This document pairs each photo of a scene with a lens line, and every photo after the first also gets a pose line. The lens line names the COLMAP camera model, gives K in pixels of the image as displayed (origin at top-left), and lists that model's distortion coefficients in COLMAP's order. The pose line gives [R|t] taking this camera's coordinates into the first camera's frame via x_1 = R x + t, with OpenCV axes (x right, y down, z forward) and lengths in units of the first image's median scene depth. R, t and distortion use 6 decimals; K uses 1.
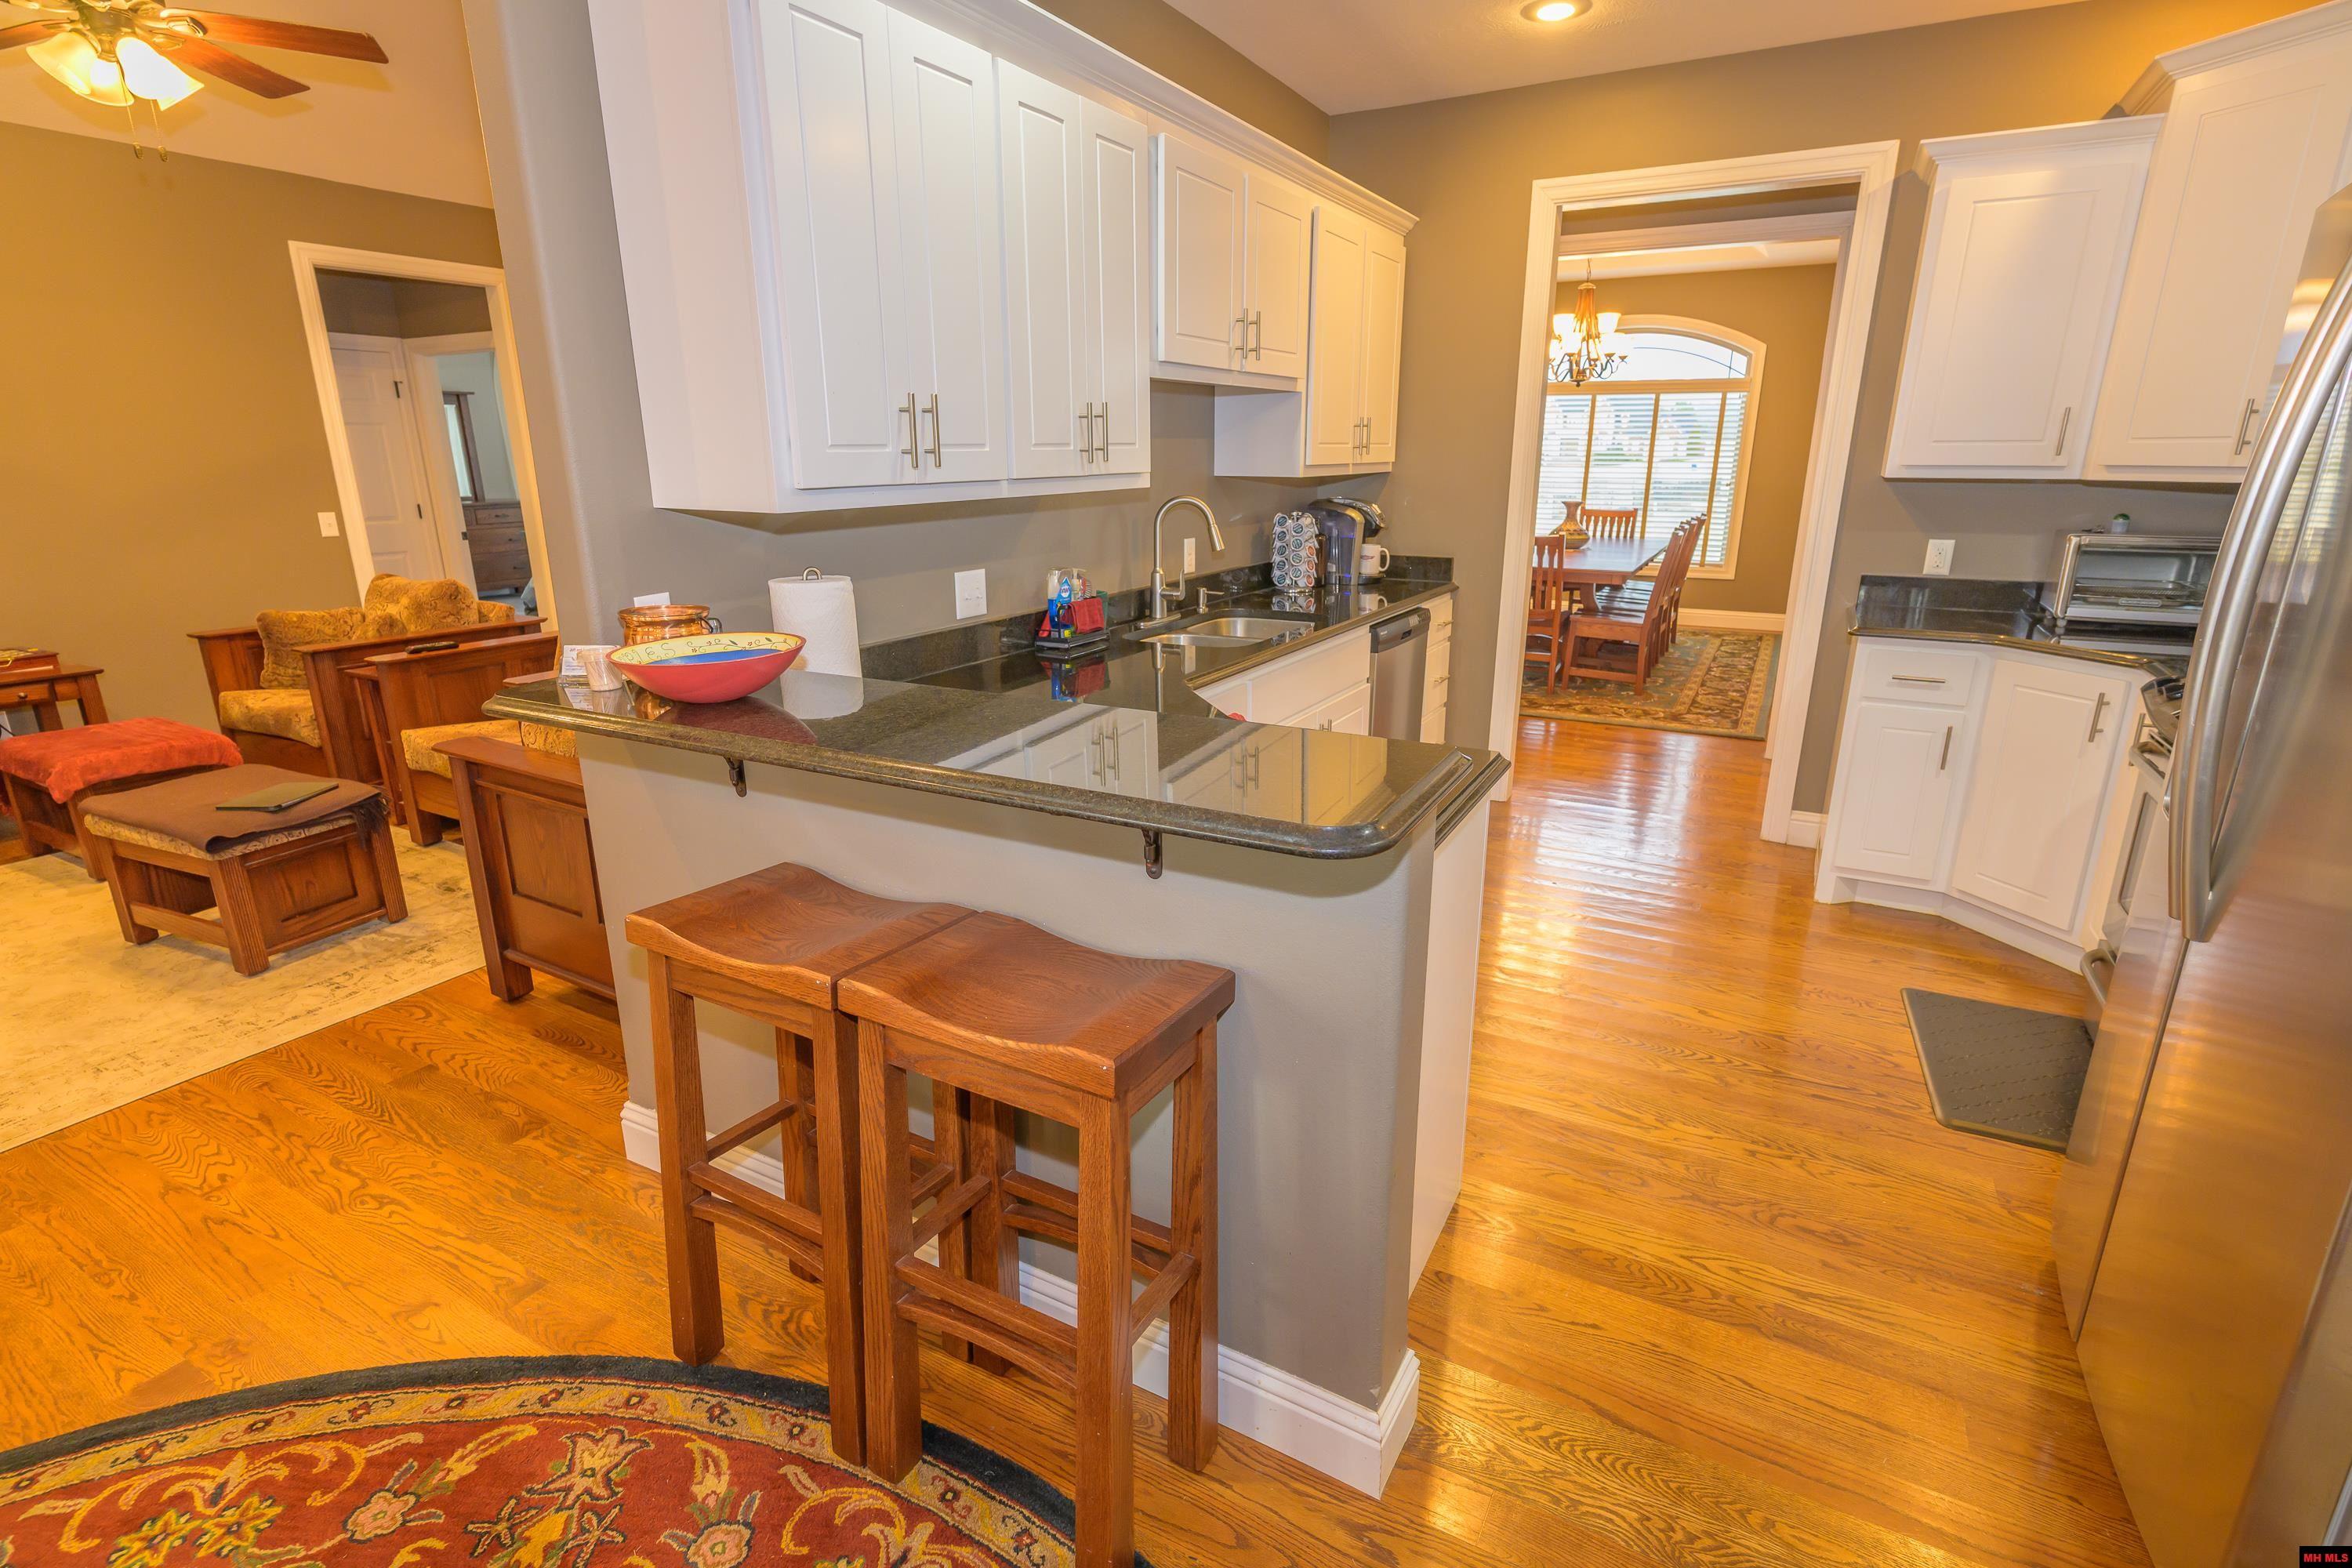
lens RADIAL K [[1113.6, 0, 1161.0], [0, 1113.6, 777.1], [0, 0, 1]] dist [-0.002550, 0.000734]
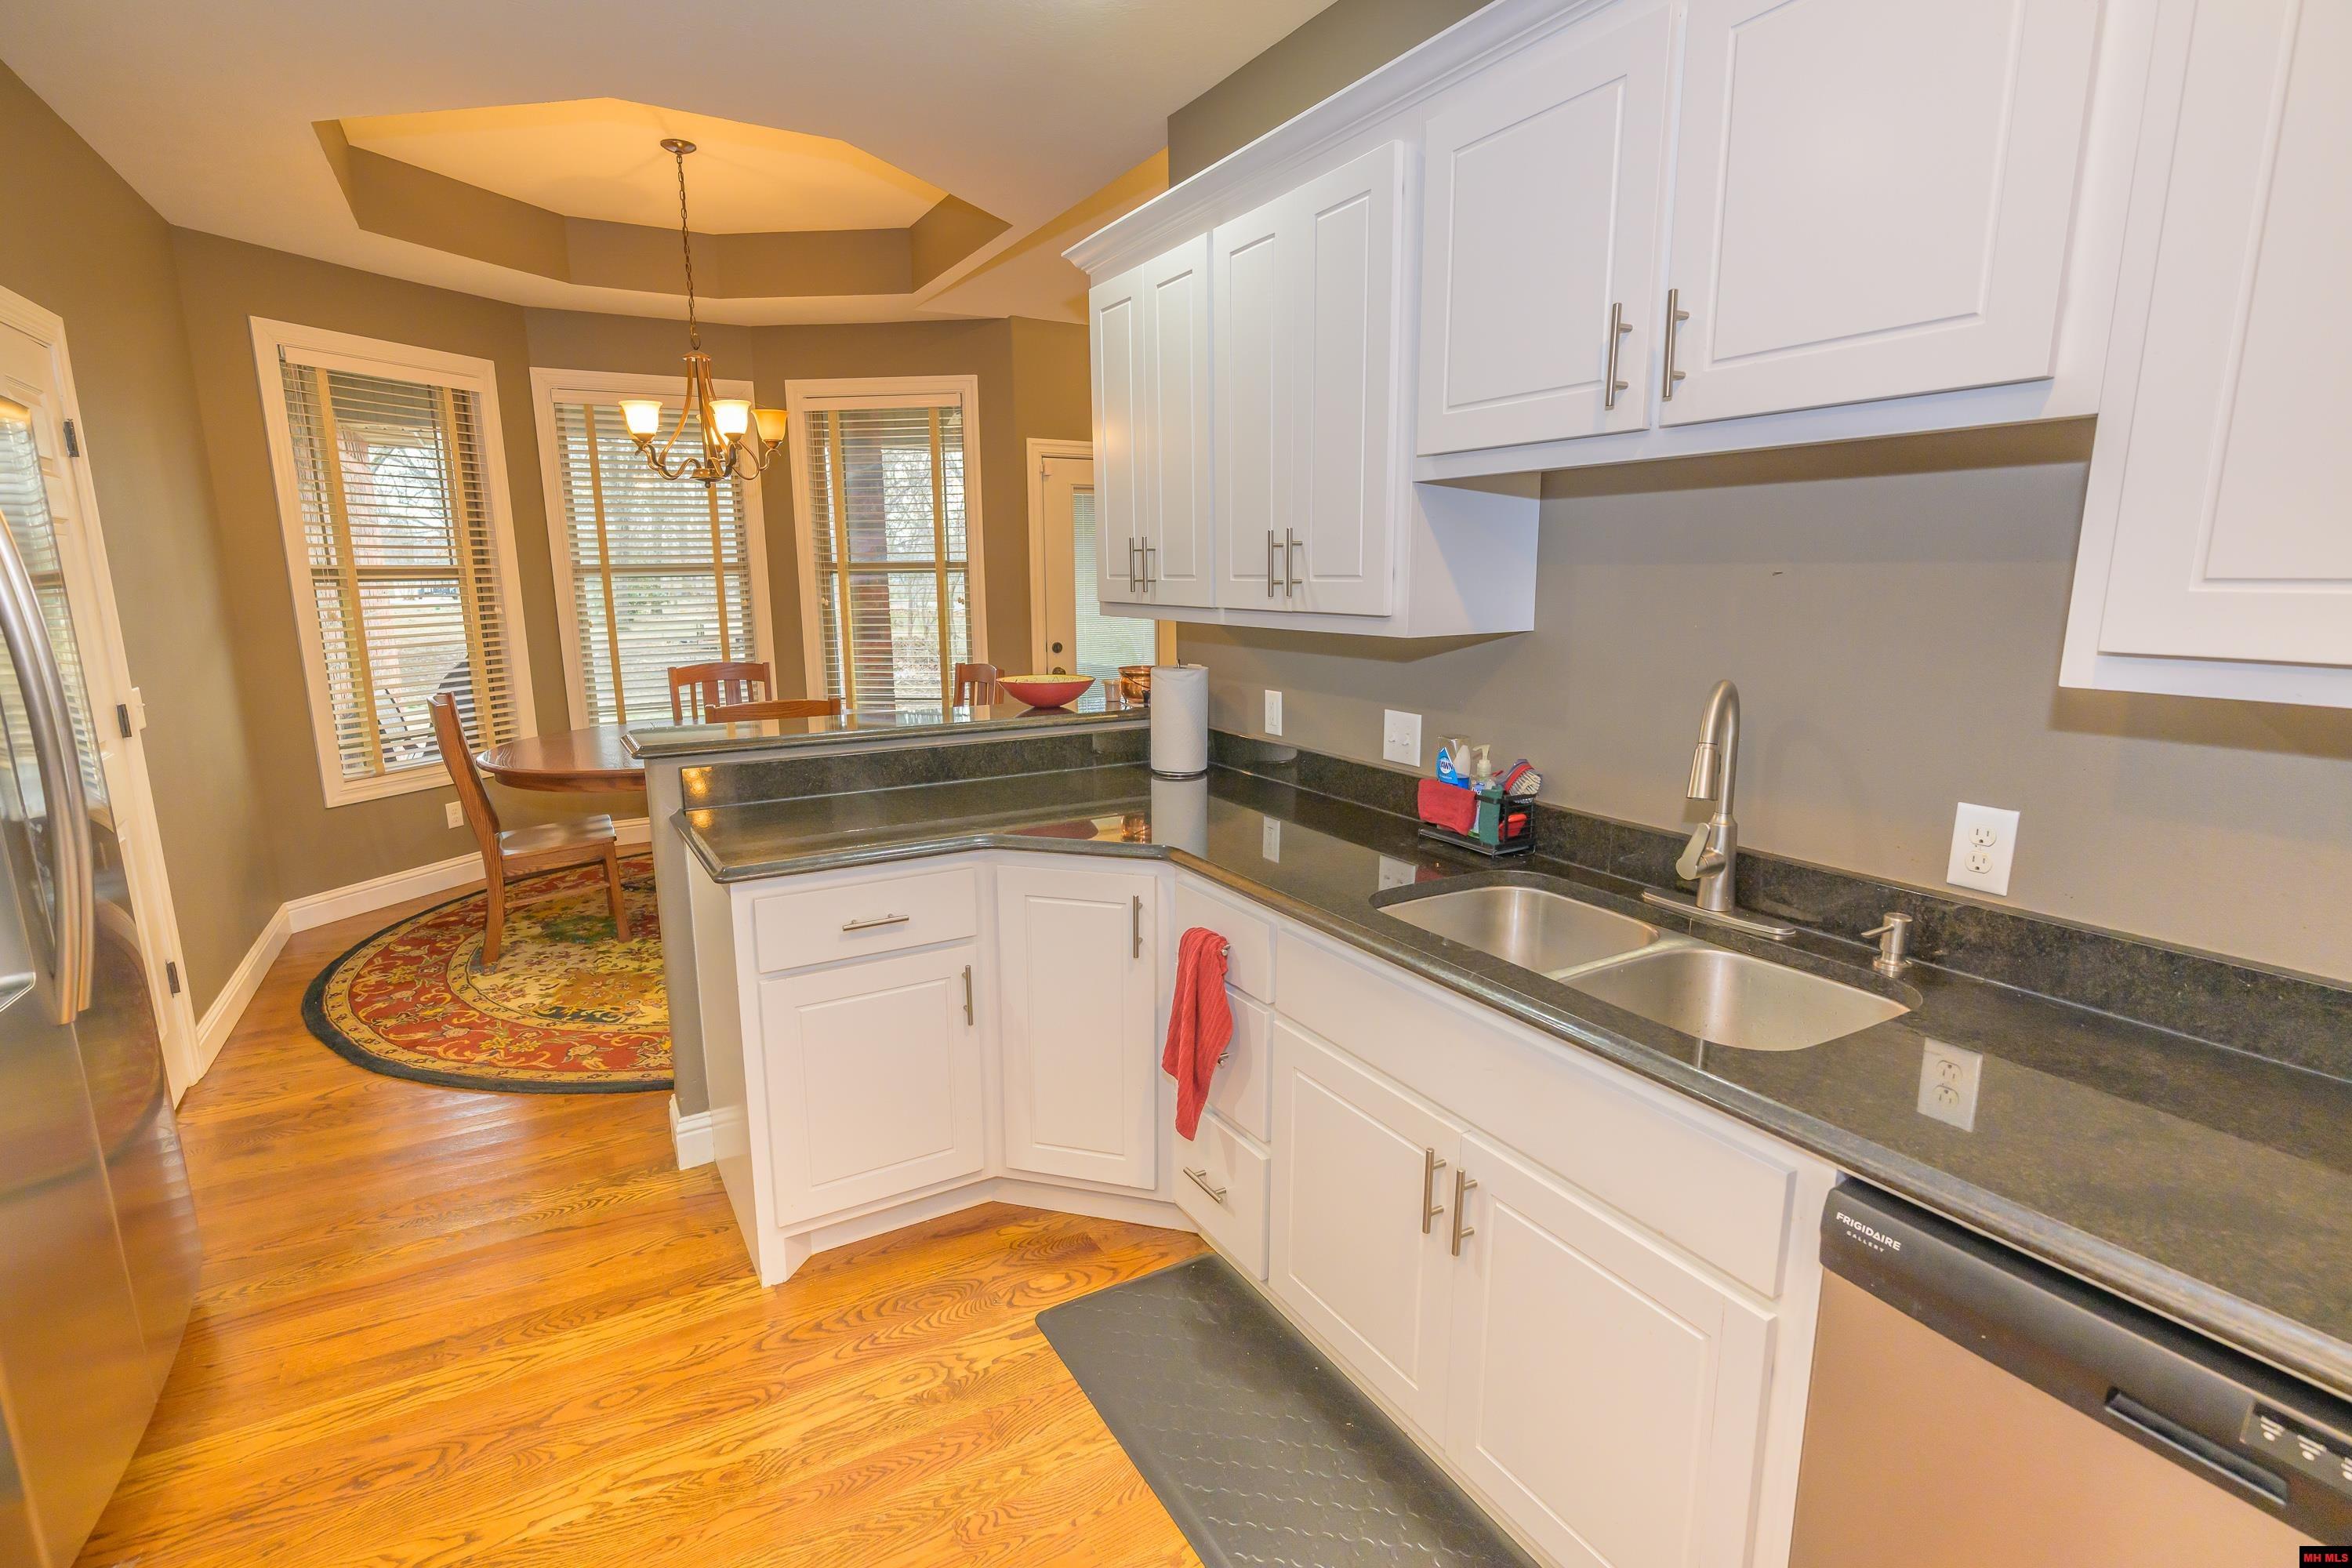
lens RADIAL K [[1113.6, 0, 1161.0], [0, 1113.6, 777.1], [0, 0, 1]] dist [-0.002550, 0.000734]
pose [[-0.514231, 0.173026, -0.840017, 0.472400], [-0.233490, 0.914200, 0.331241, -0.270378], [0.825257, 0.366470, -0.429710, 0.868410]]
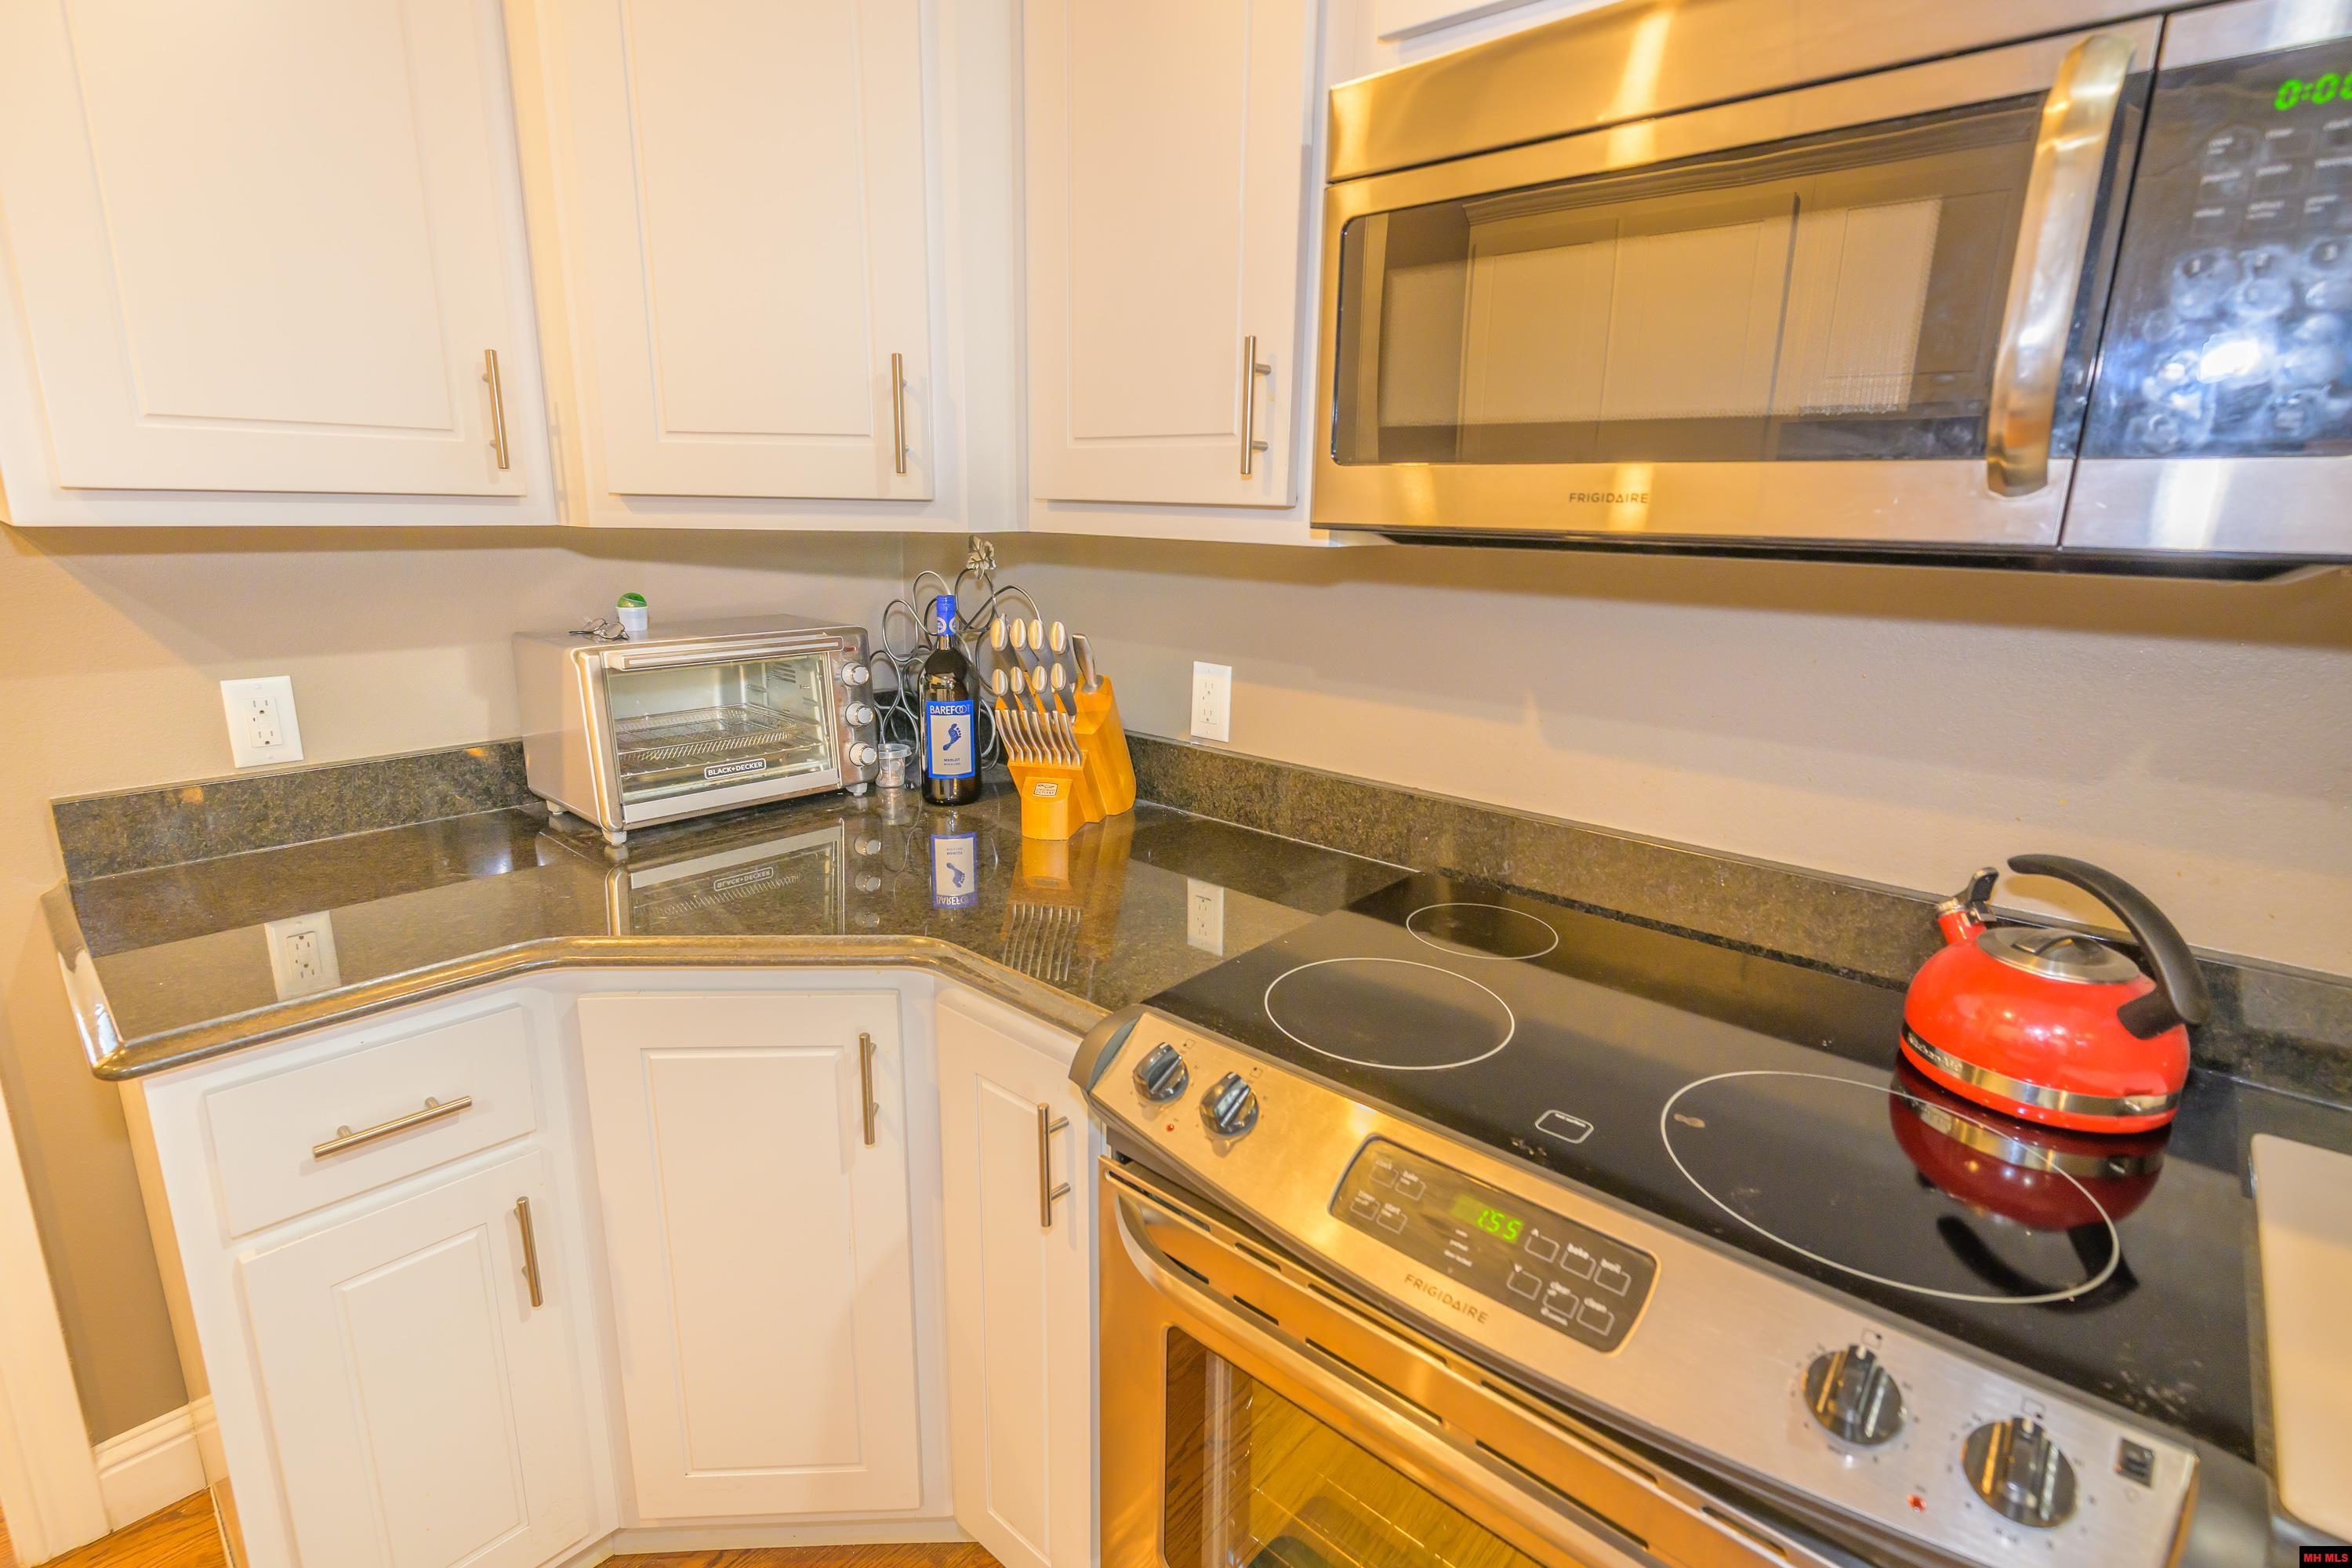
lens RADIAL K [[1108.3, 0, 1164.0], [0, 1108.3, 772.9], [0, 0, 1]] dist [0.004121, 0.001410]
pose [[0.219682, -0.219365, 0.950589, 0.366342], [0.256092, 0.953187, 0.160781, -0.152174], [-0.941359, 0.208117, 0.265575, 0.561091]]
